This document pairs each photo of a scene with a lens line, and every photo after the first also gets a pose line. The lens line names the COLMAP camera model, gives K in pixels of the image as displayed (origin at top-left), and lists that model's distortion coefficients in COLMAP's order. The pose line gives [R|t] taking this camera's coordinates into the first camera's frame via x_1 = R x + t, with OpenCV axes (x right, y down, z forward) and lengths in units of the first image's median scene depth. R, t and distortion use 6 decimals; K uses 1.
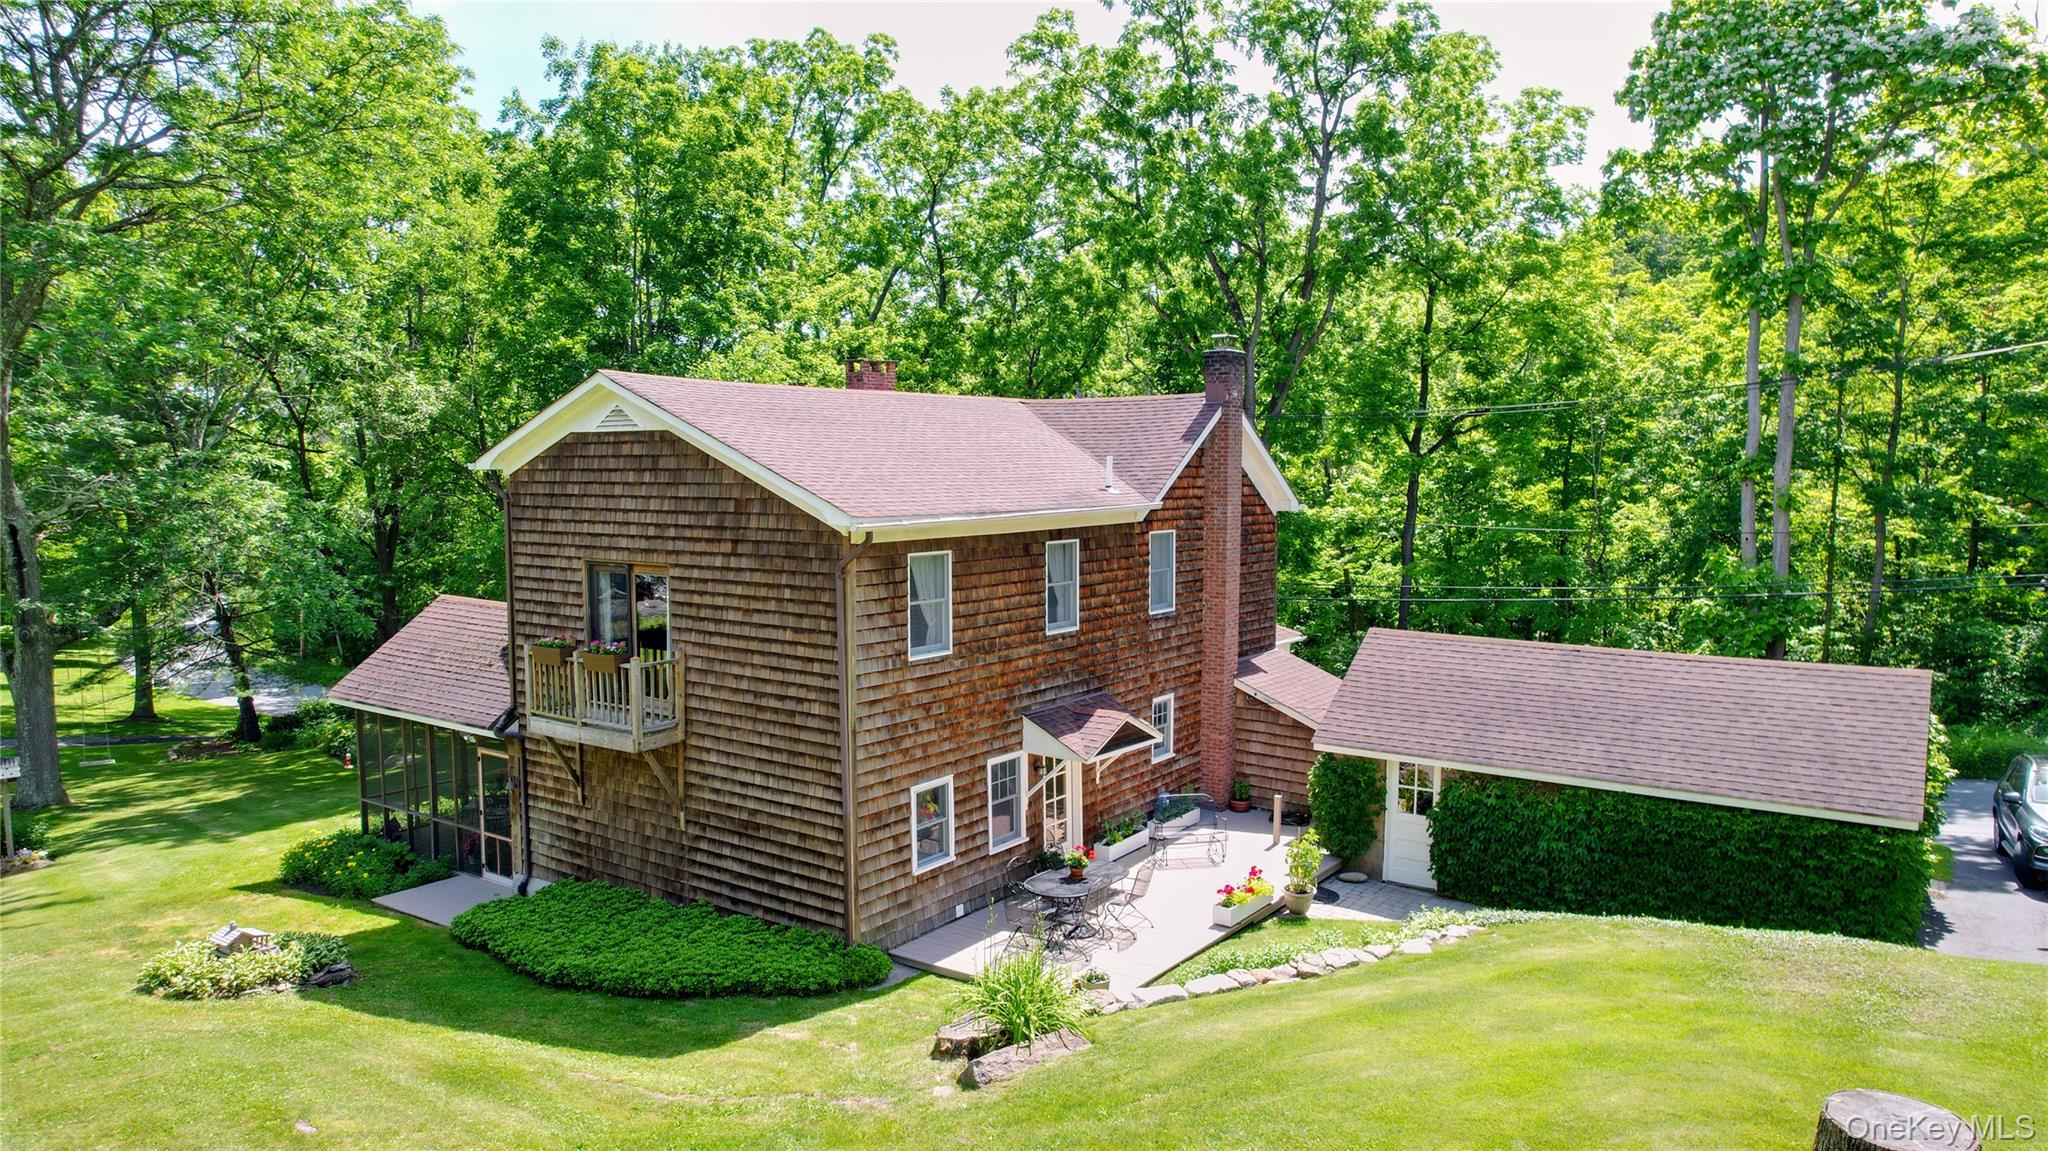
lens RADIAL K [[1268.8, 0, 1024.0], [0, 1268.8, 575.5], [0, 0, 1]] dist [-0.035194, 0.002725]
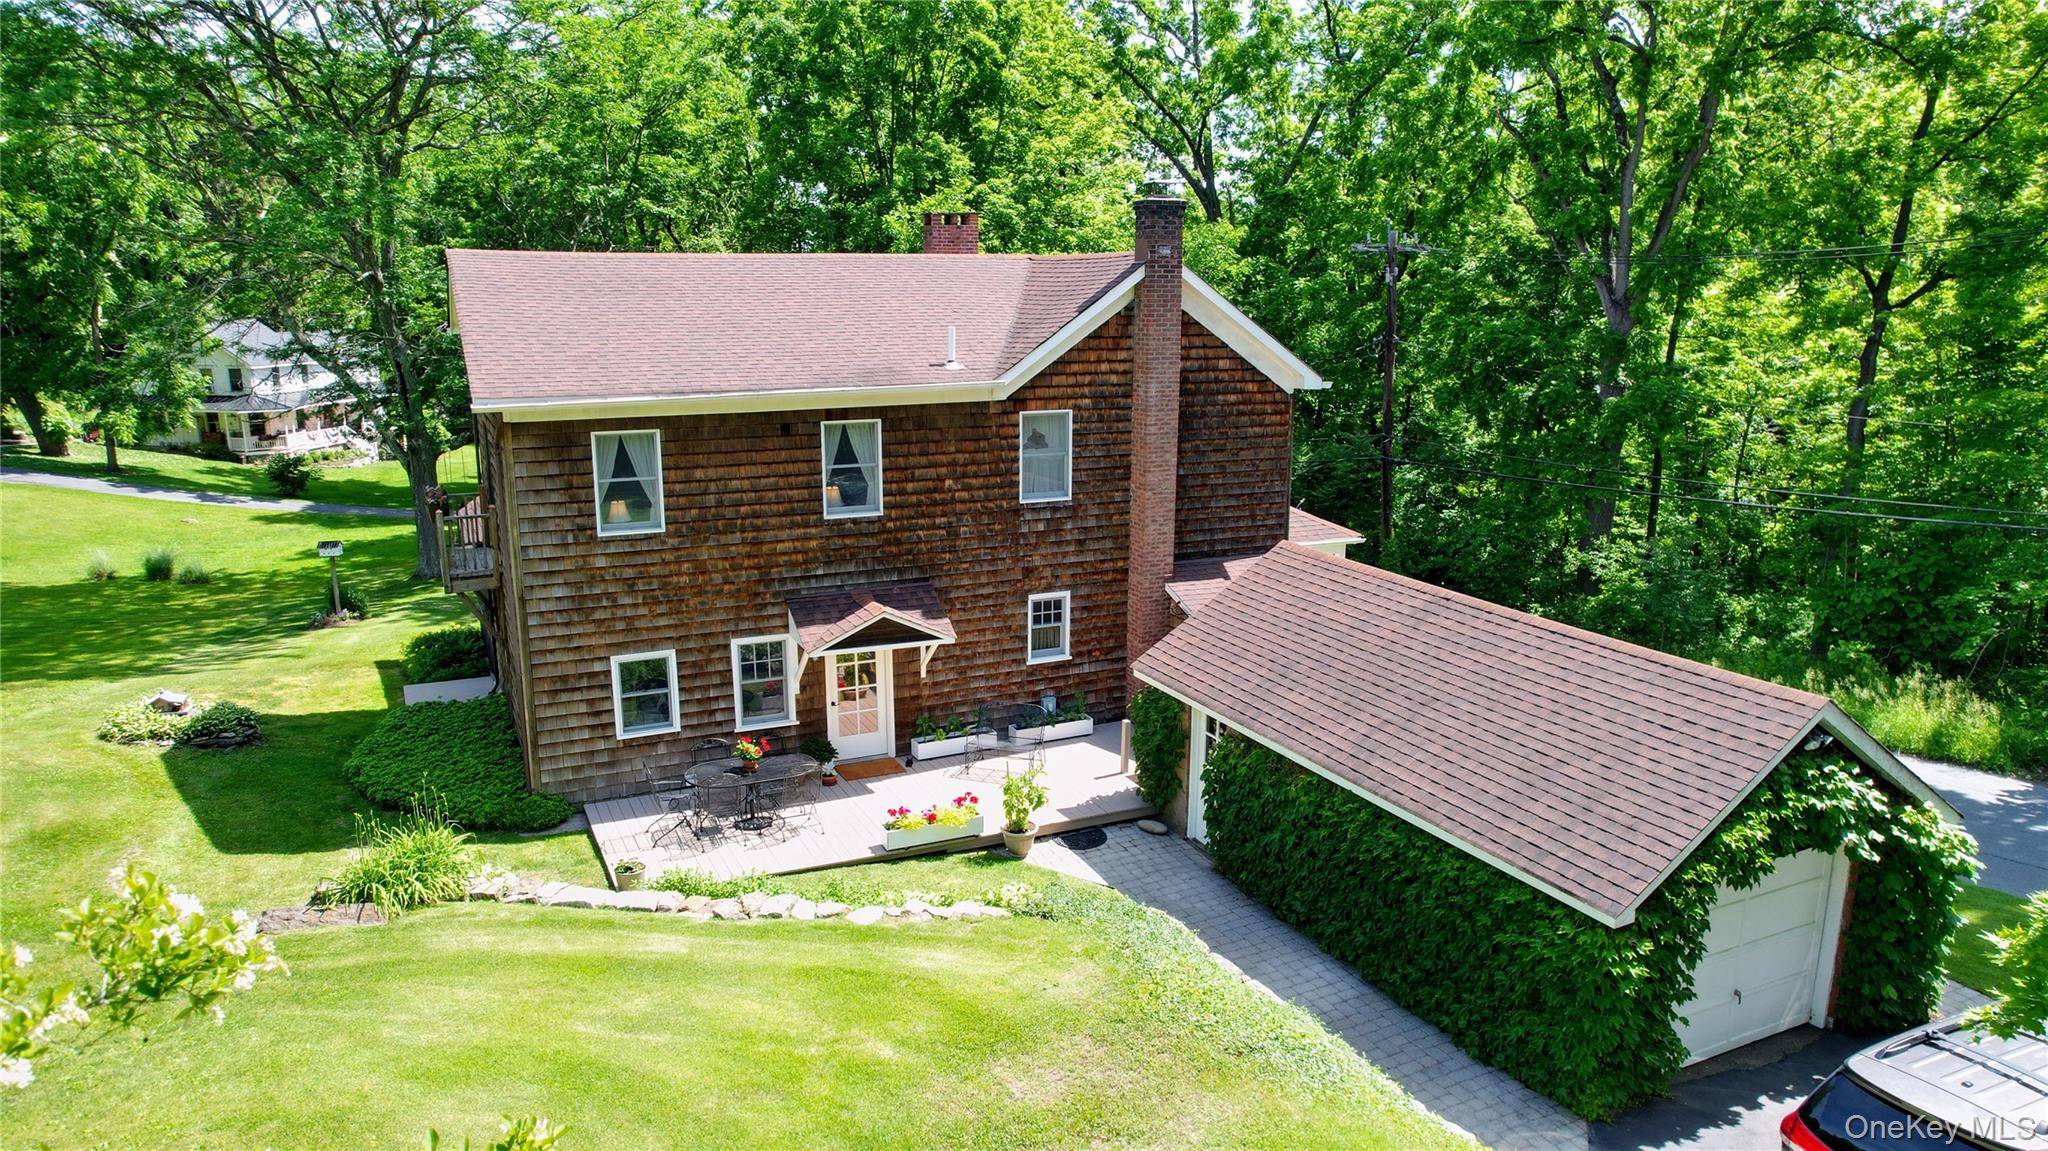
lens RADIAL K [[1268.8, 0, 1024.0], [0, 1268.8, 575.5], [0, 0, 1]] dist [-0.035194, 0.002725]
pose [[0.875852, 0.105626, -0.470878, 0.636685], [-0.042229, 0.988784, 0.143255, -0.057372], [0.480729, -0.105585, 0.870489, 0.244110]]
